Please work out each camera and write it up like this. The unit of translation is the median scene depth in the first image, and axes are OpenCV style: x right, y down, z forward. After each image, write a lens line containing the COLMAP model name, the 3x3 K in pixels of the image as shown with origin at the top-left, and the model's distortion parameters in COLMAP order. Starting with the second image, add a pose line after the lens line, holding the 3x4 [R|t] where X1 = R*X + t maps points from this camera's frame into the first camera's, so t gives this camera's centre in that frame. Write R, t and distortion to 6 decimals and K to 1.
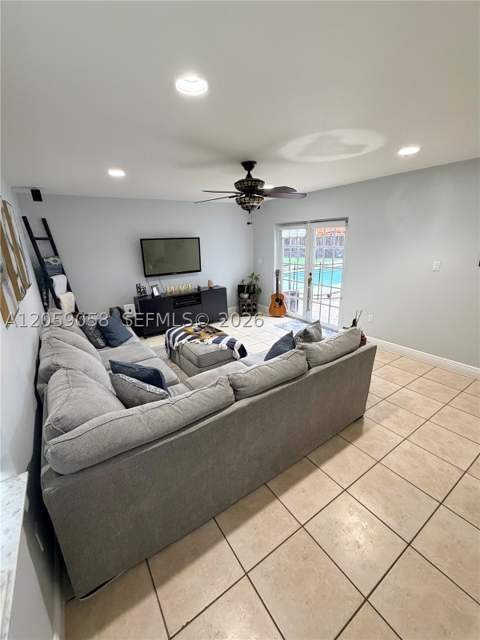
lens RADIAL K [[257.8, 0, 239.8], [0, 257.8, 319.5], [0, 0, 1]] dist [-0.003228, -0.000364]
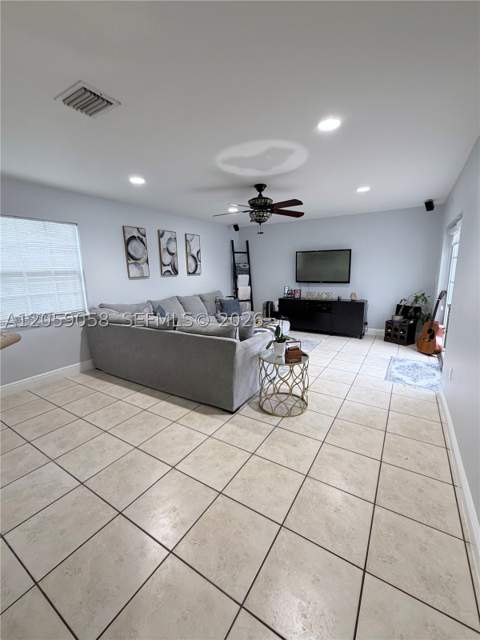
lens RADIAL K [[257.8, 0, 240.6], [0, 257.8, 317.4], [0, 0, 1]] dist [-0.003228, -0.000364]
pose [[0.427852, 0.196443, -0.882243, 0.667441], [-0.267635, 0.959858, 0.083933, -0.039032], [0.863316, 0.200209, 0.463252, 0.251232]]
